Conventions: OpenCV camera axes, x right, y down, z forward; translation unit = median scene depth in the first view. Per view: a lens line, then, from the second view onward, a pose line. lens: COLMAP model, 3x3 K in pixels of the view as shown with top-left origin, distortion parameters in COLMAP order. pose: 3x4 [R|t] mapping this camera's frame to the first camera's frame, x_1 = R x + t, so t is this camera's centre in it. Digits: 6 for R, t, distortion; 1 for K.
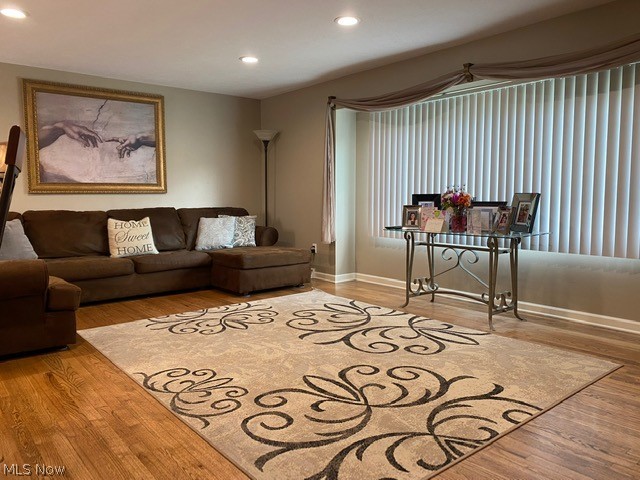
lens RADIAL K [[487.5, 0, 317.4], [0, 487.5, 238.7], [0, 0, 1]] dist [0.042409, -0.058731]
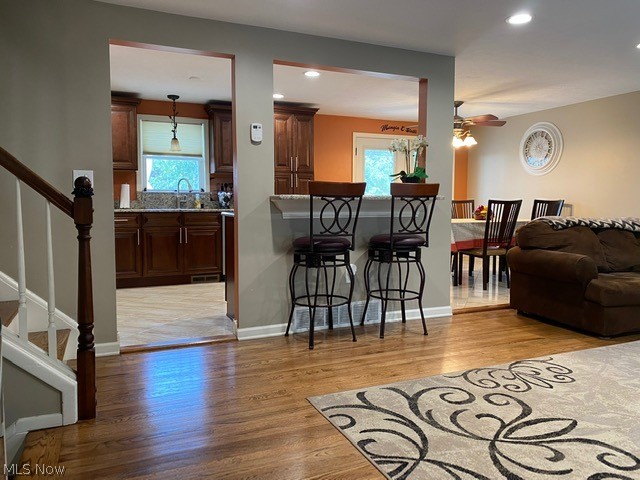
lens RADIAL K [[487.5, 0, 325.6], [0, 487.5, 236.5], [0, 0, 1]] dist [0.042409, -0.058731]
pose [[-0.262984, 0.072315, -0.962086, 0.965400], [-0.087855, 0.991249, 0.098522, -0.086202], [0.960792, 0.110433, -0.254330, 0.844192]]
